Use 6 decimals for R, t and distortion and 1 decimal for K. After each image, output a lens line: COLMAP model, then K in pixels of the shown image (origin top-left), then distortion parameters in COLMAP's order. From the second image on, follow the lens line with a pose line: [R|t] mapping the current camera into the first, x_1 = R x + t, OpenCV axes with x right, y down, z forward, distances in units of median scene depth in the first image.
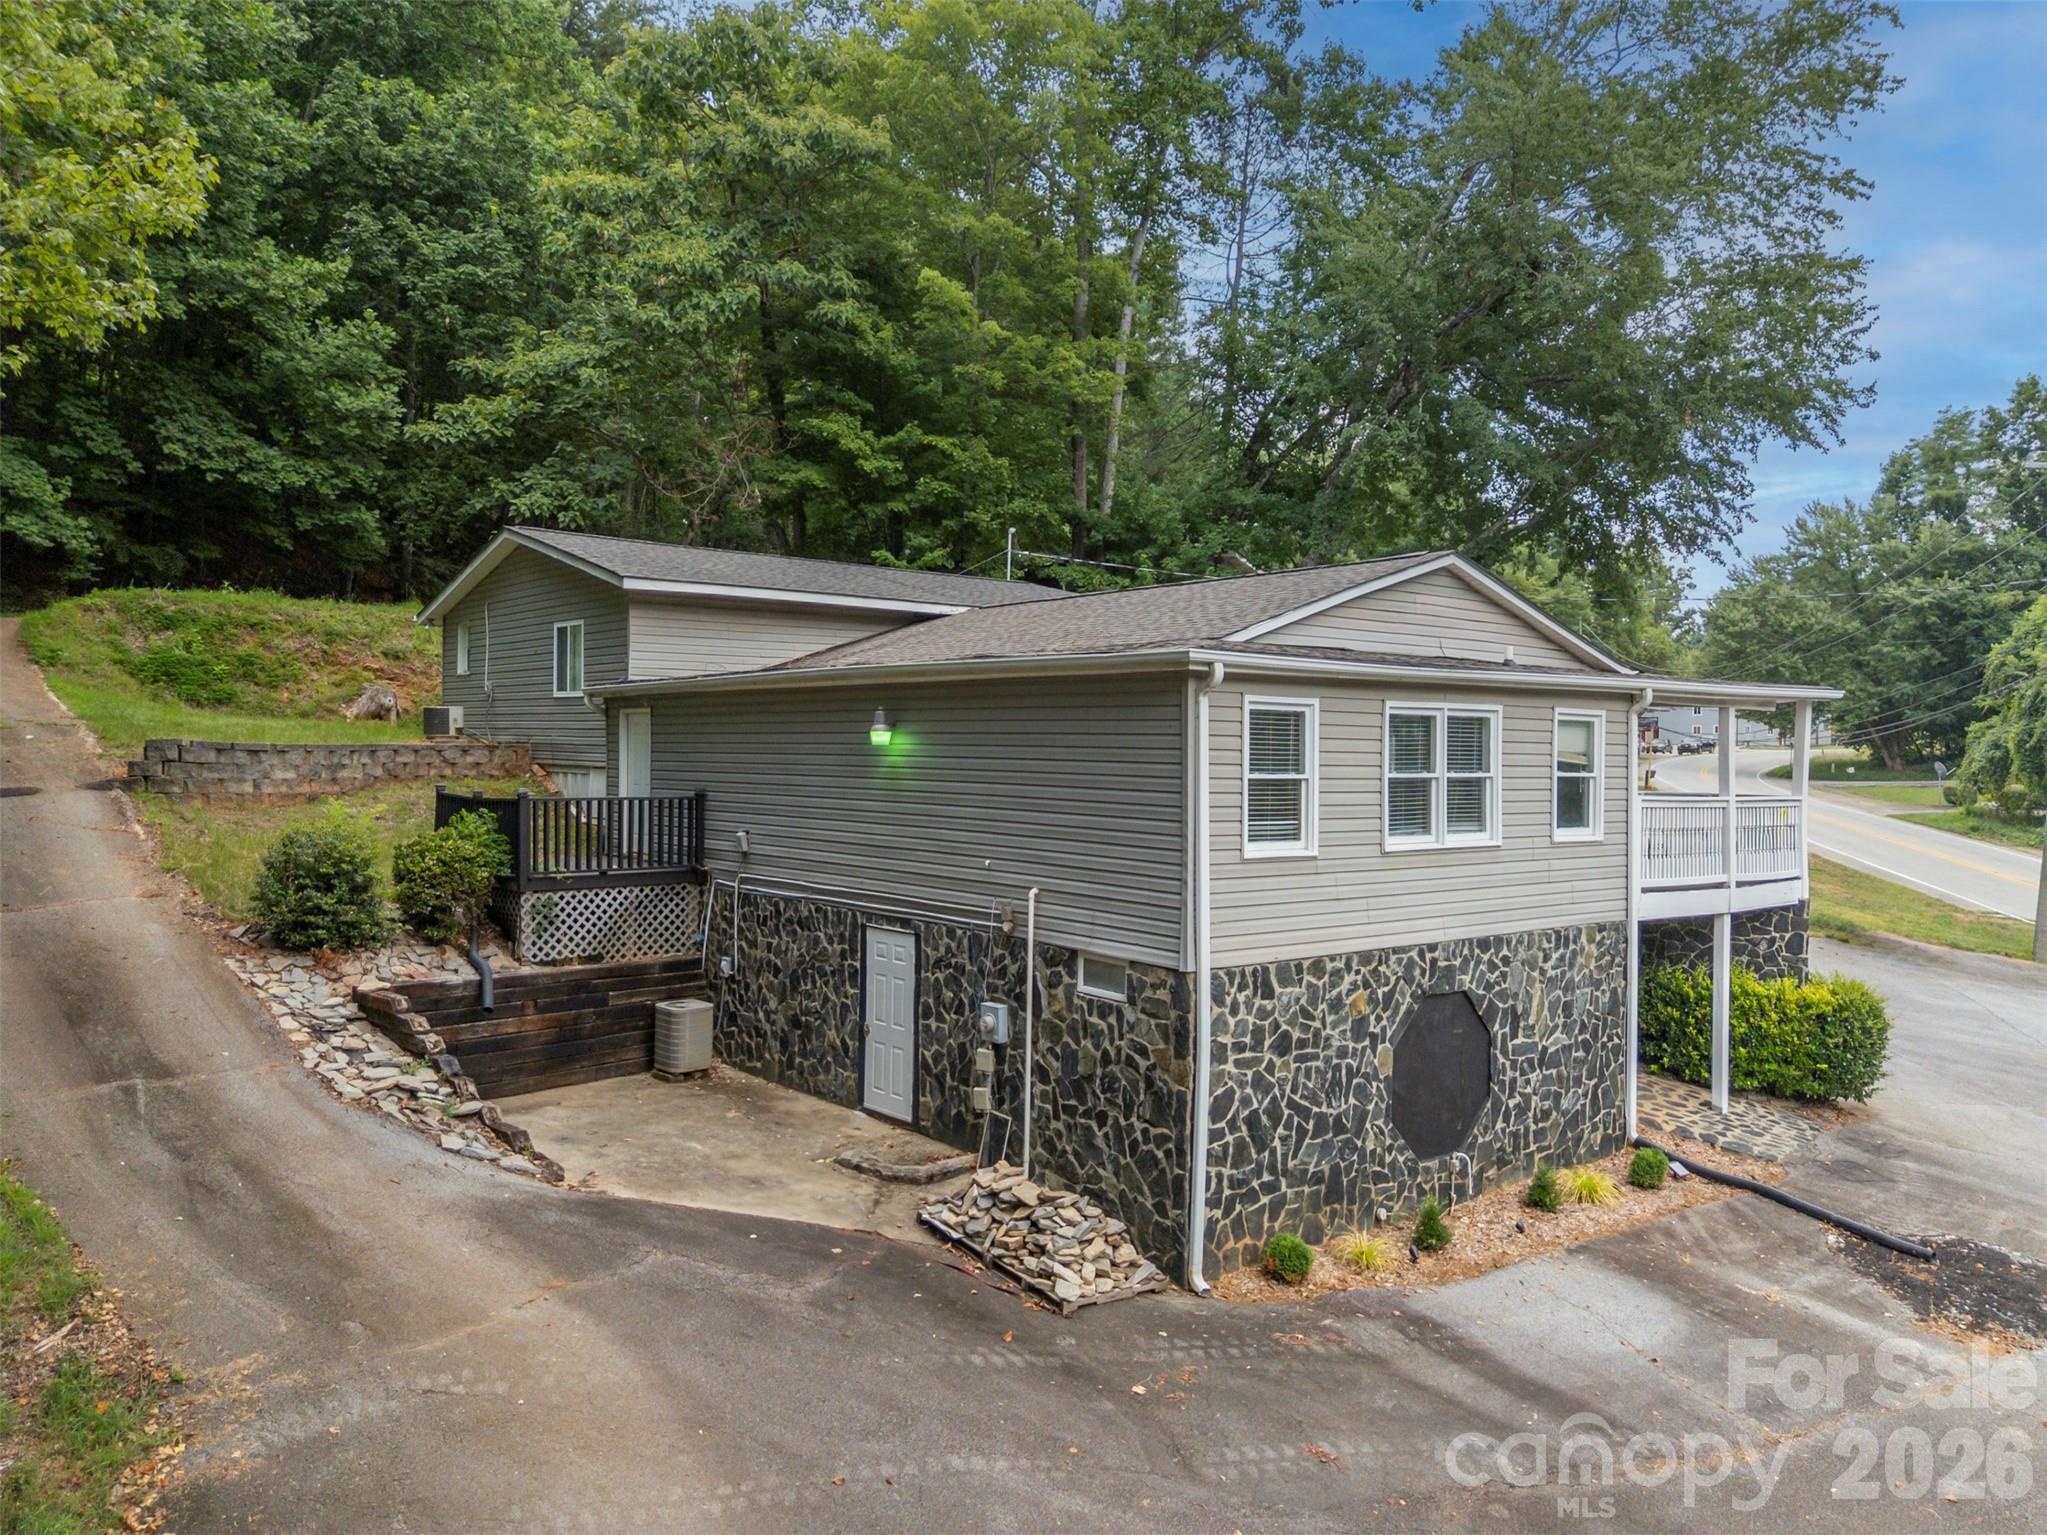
lens RADIAL K [[1501.6, 0, 1016.3], [0, 1501.6, 735.1], [0, 0, 1]] dist [0.104129, -0.132245]
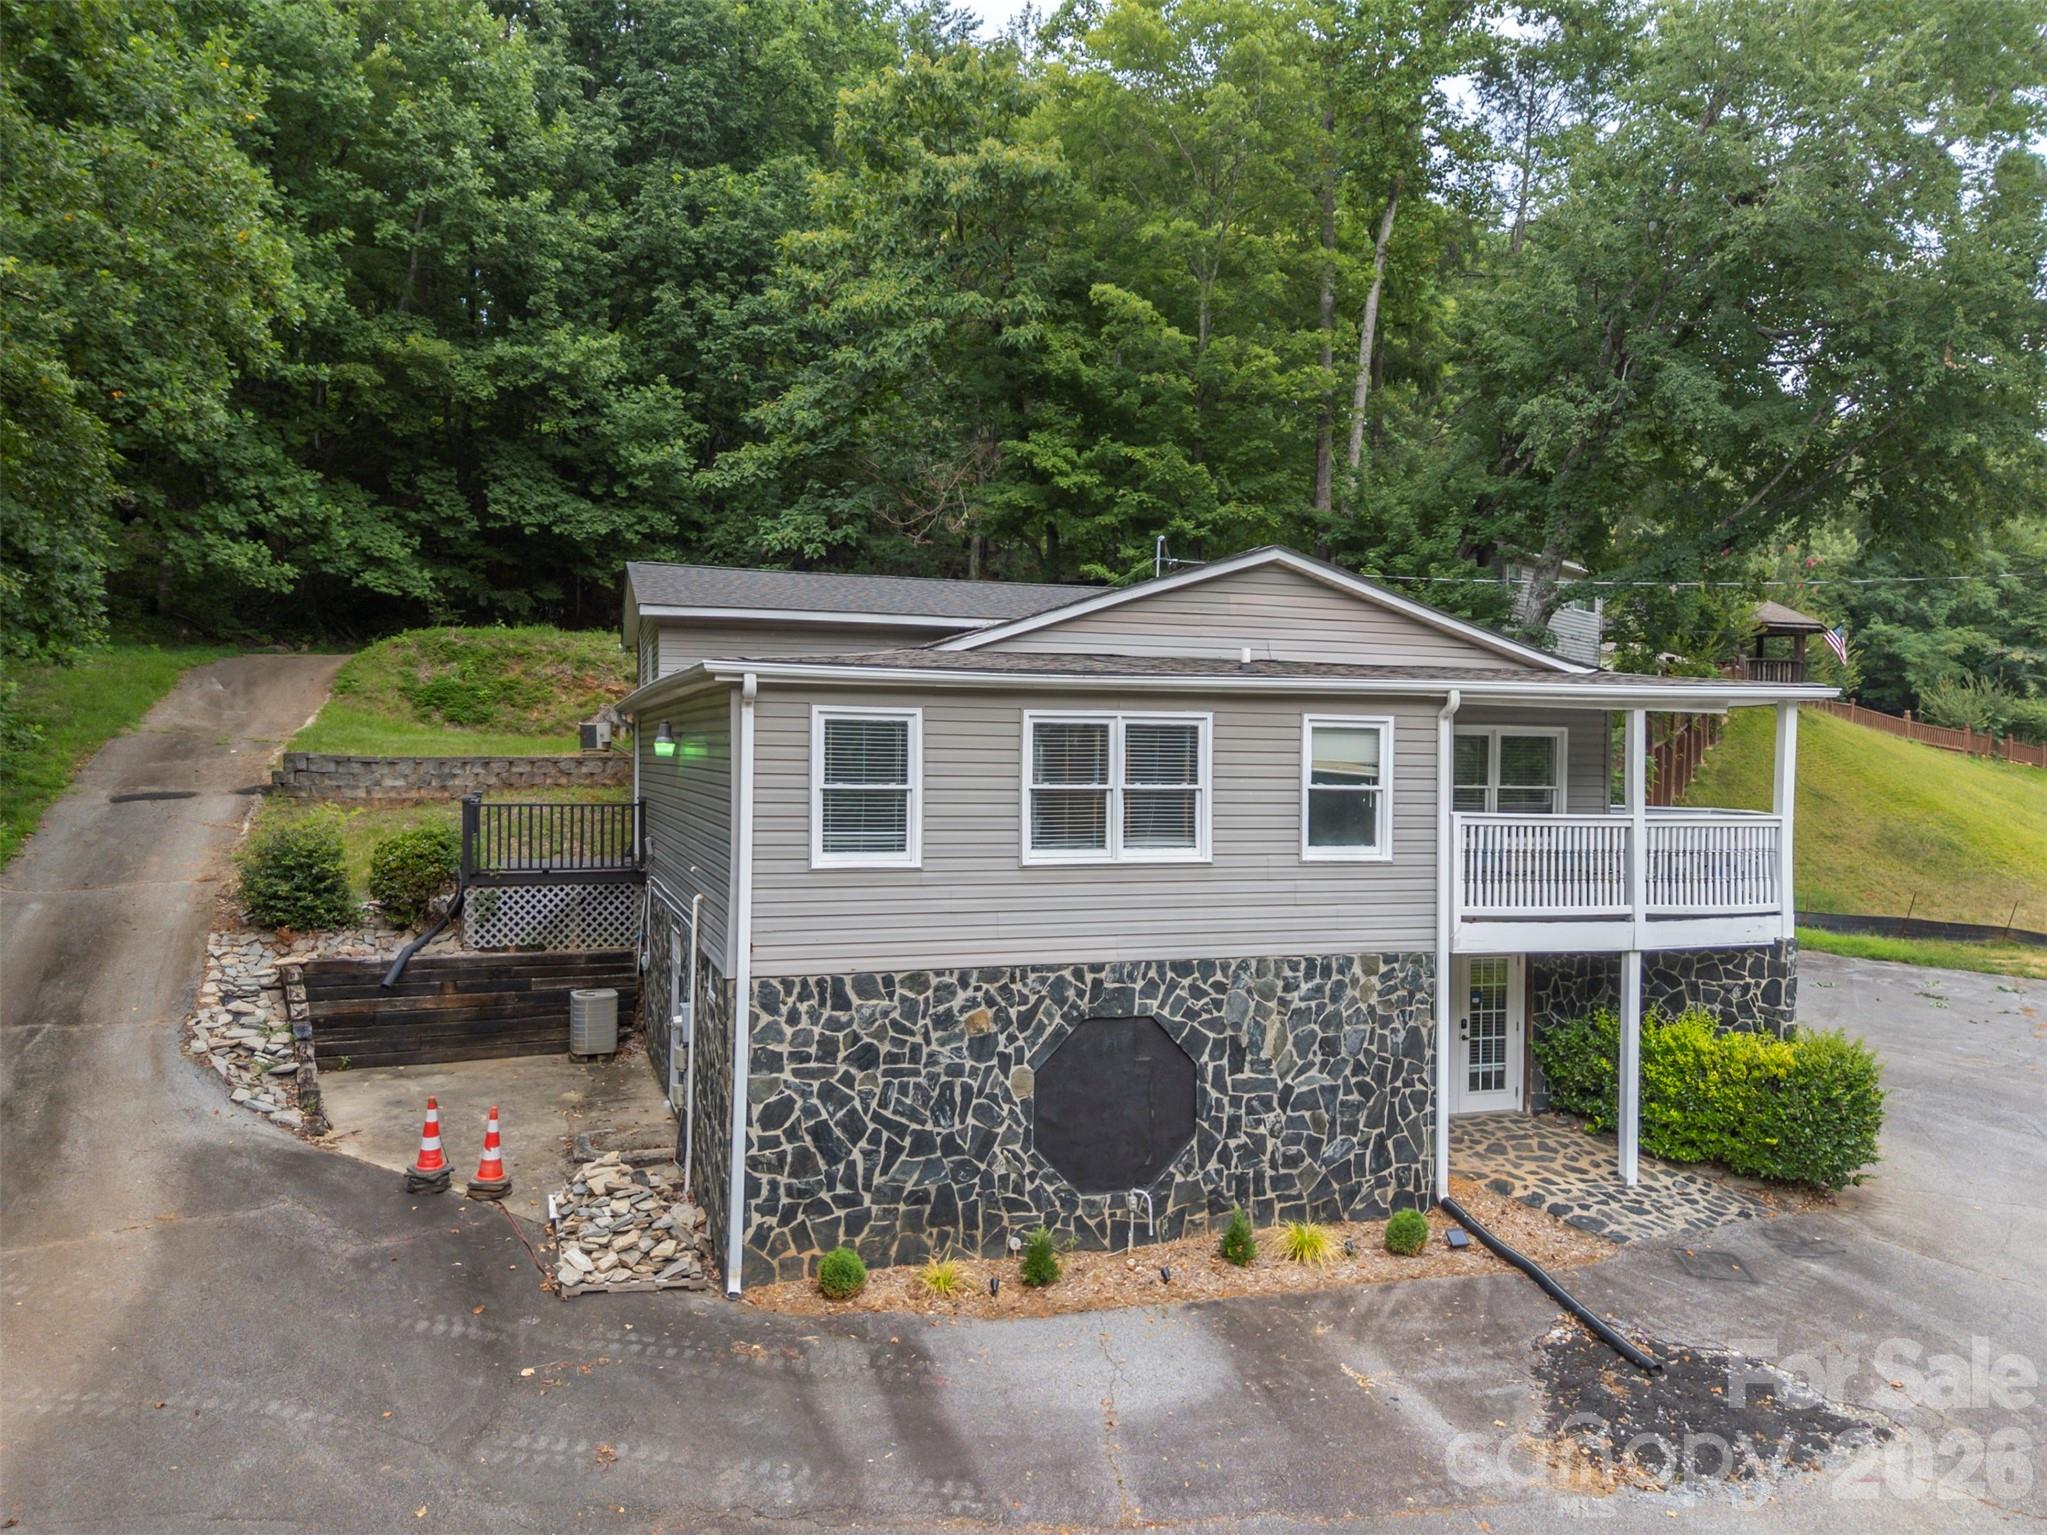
lens RADIAL K [[1501.6, 0, 1016.3], [0, 1501.6, 735.1], [0, 0, 1]] dist [0.104129, -0.132245]
pose [[0.934109, -0.007105, -0.356918, 0.531262], [0.004145, 0.999950, -0.009057, 0.002643], [0.356964, 0.006981, 0.934092, 0.094754]]
